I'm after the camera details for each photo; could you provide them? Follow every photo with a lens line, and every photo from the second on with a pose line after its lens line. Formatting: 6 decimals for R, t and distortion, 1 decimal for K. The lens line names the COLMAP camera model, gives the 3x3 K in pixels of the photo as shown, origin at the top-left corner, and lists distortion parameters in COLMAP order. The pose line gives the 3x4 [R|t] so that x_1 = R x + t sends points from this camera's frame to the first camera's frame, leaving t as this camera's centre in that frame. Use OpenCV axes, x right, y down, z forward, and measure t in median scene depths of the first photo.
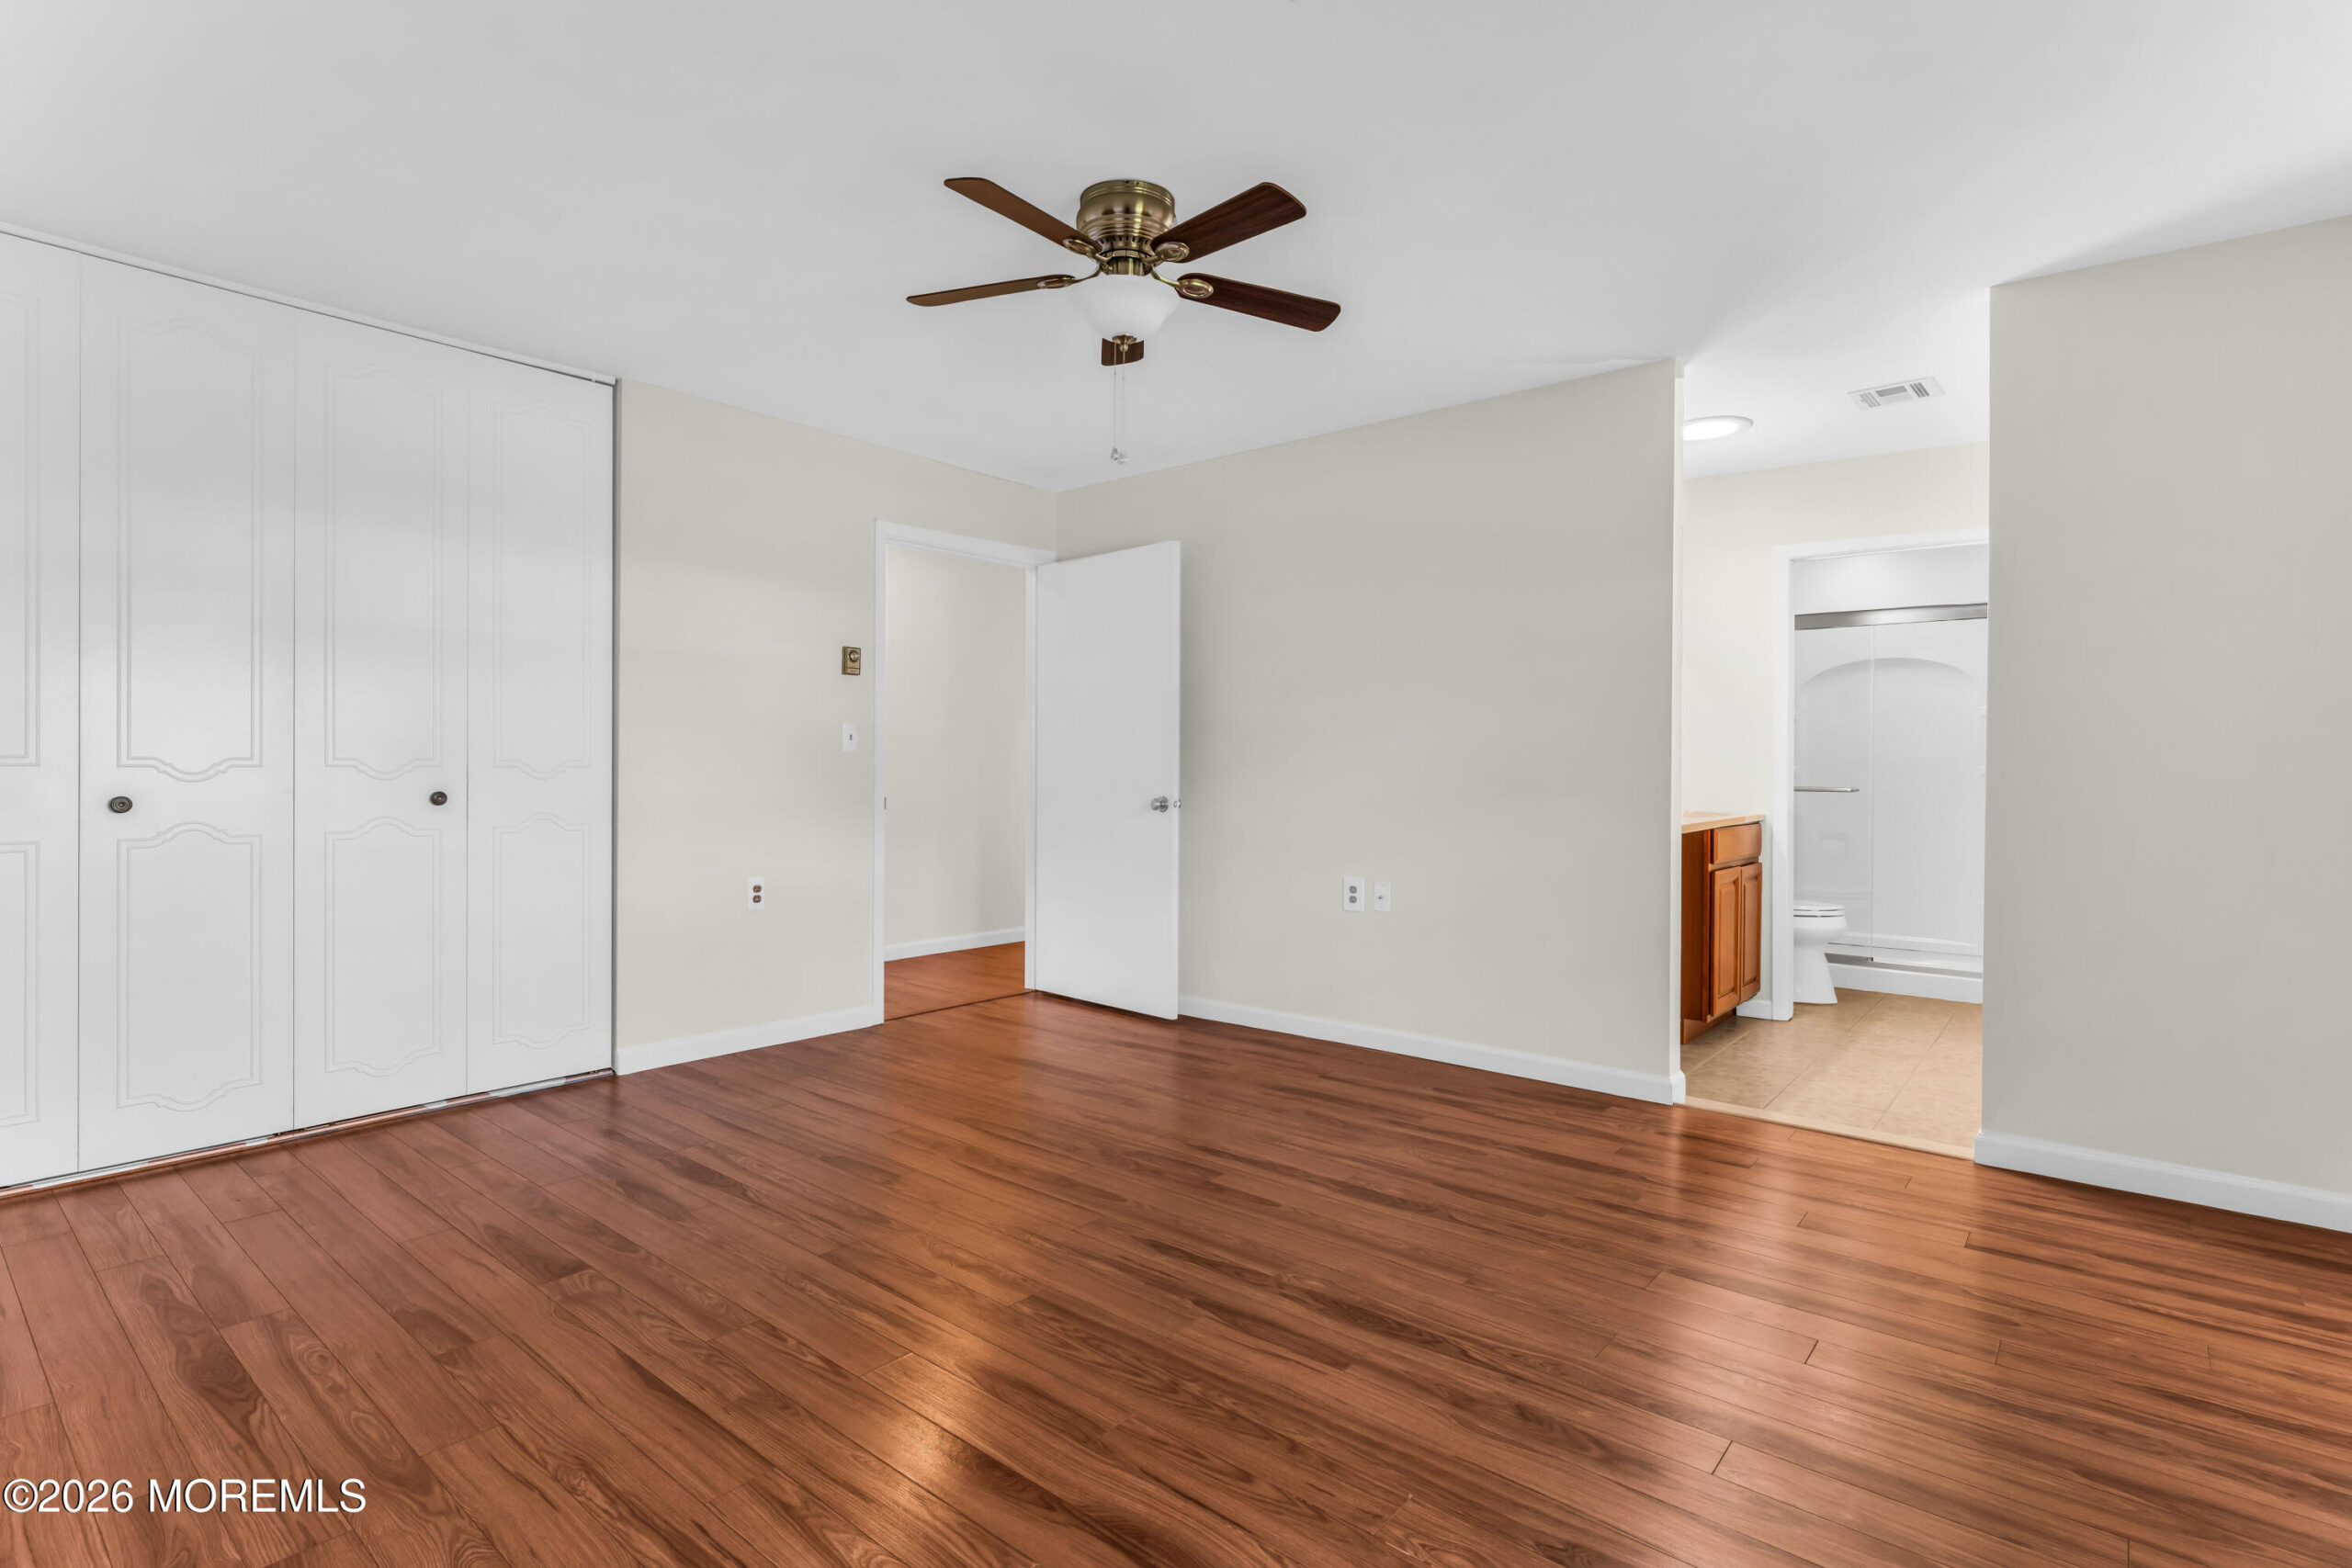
lens RADIAL K [[1172.6, 0, 1176.0], [0, 1172.6, 784.0], [0, 0, 1]] dist [0.003444, -0.000587]
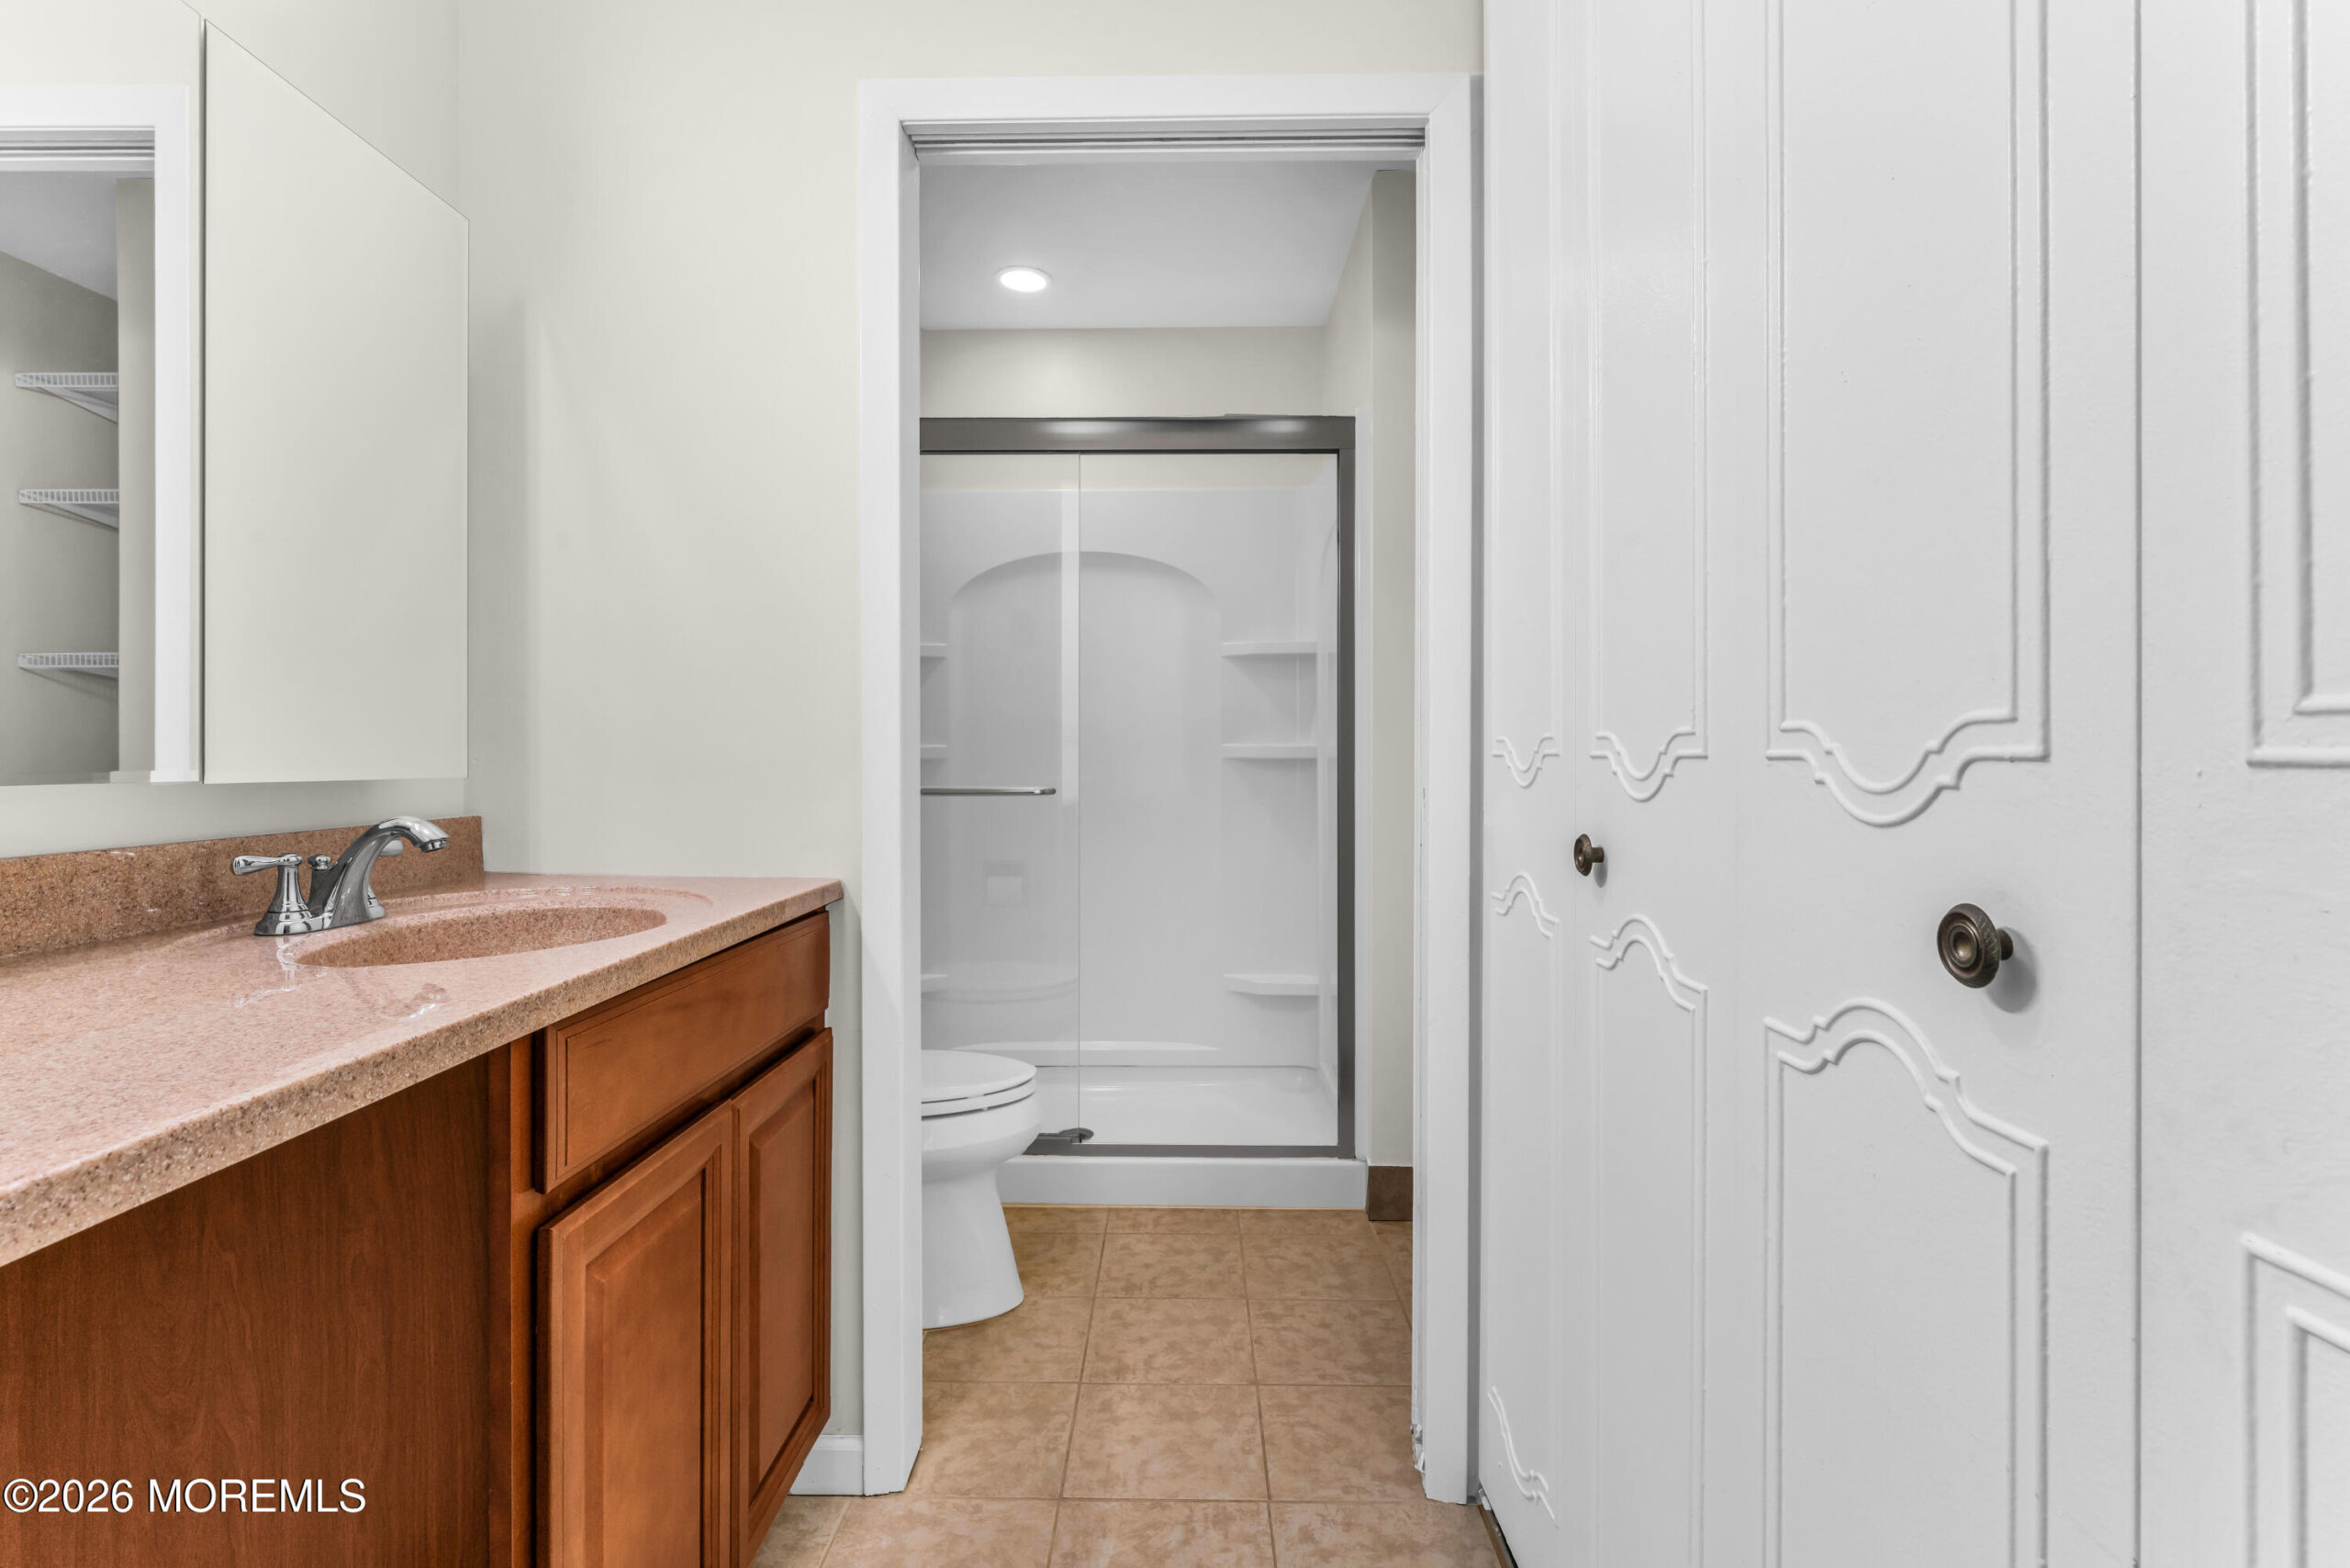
lens RADIAL K [[1171.7, 0, 1175.0], [0, 1171.7, 784.0], [0, 0, 1]] dist [0.003444, -0.000587]
pose [[0.766265, -0.010446, 0.642440, 0.345657], [0.011194, 0.999933, 0.002908, -0.002661], [-0.642428, 0.004963, 0.766330, 0.653611]]
